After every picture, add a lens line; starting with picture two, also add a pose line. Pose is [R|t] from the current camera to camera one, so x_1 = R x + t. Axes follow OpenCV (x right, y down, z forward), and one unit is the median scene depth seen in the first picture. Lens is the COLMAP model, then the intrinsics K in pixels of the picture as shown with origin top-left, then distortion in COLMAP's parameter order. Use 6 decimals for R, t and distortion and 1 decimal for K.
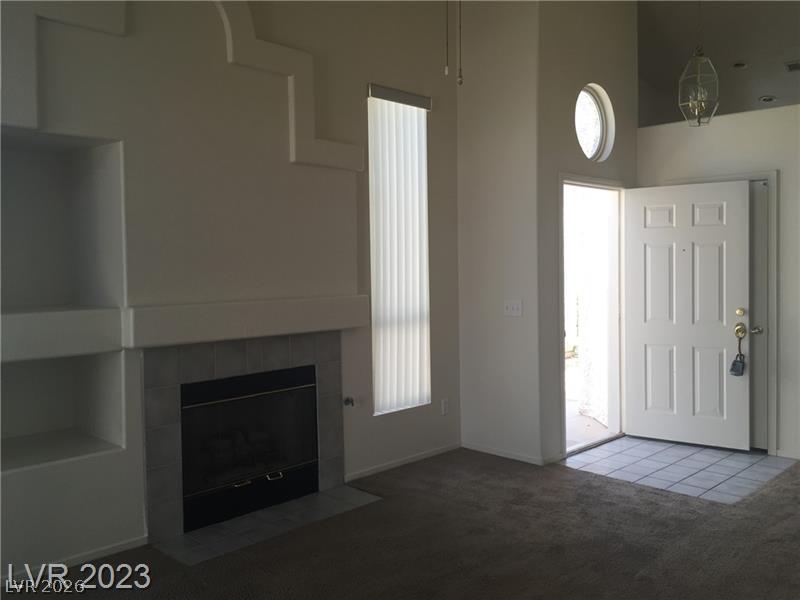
lens RADIAL K [[674.9, 0, 392.2], [0, 674.9, 288.5], [0, 0, 1]] dist [0.063737, -0.073645]
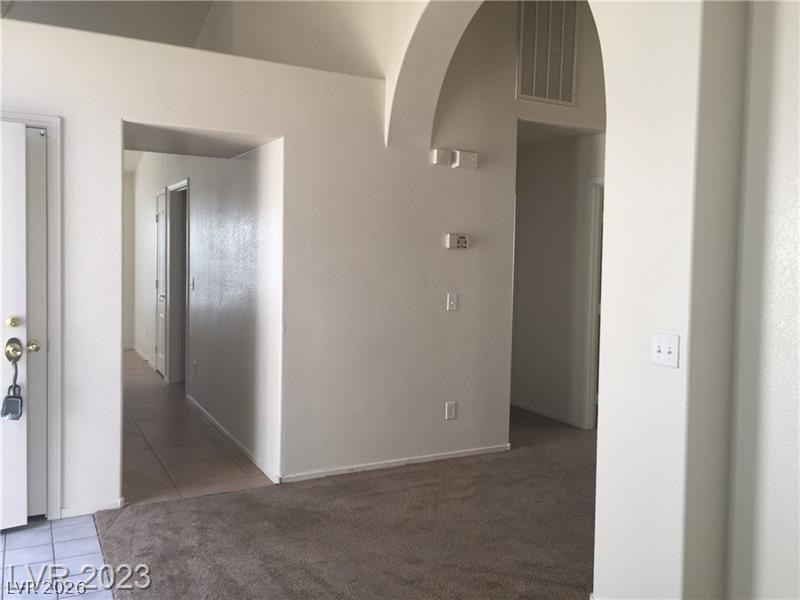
lens RADIAL K [[674.9, 0, 379.6], [0, 674.9, 285.0], [0, 0, 1]] dist [0.063737, -0.073645]
pose [[0.288913, -0.027591, 0.956958, -0.021113], [0.005205, 0.999615, 0.027249, -0.017637], [-0.957341, -0.002892, 0.288945, 0.473525]]
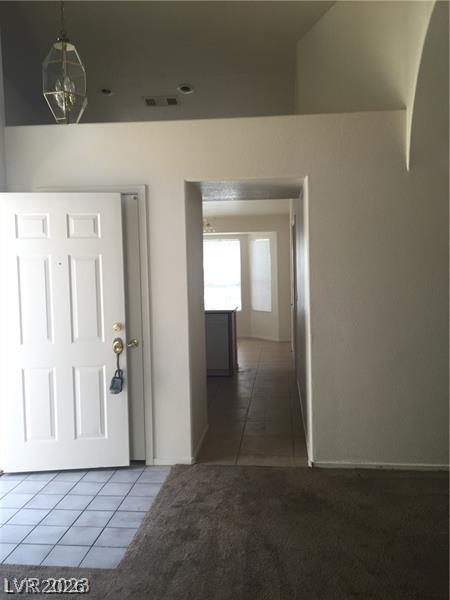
lens RADIAL K [[506.1, 0, 228.1], [0, 506.1, 289.2], [0, 0, 1]] dist [0.063737, -0.073645]
pose [[0.766660, -0.033065, 0.641201, 0.166794], [0.030678, 0.999419, 0.014857, -0.026292], [-0.641320, 0.008280, 0.767229, 0.340097]]
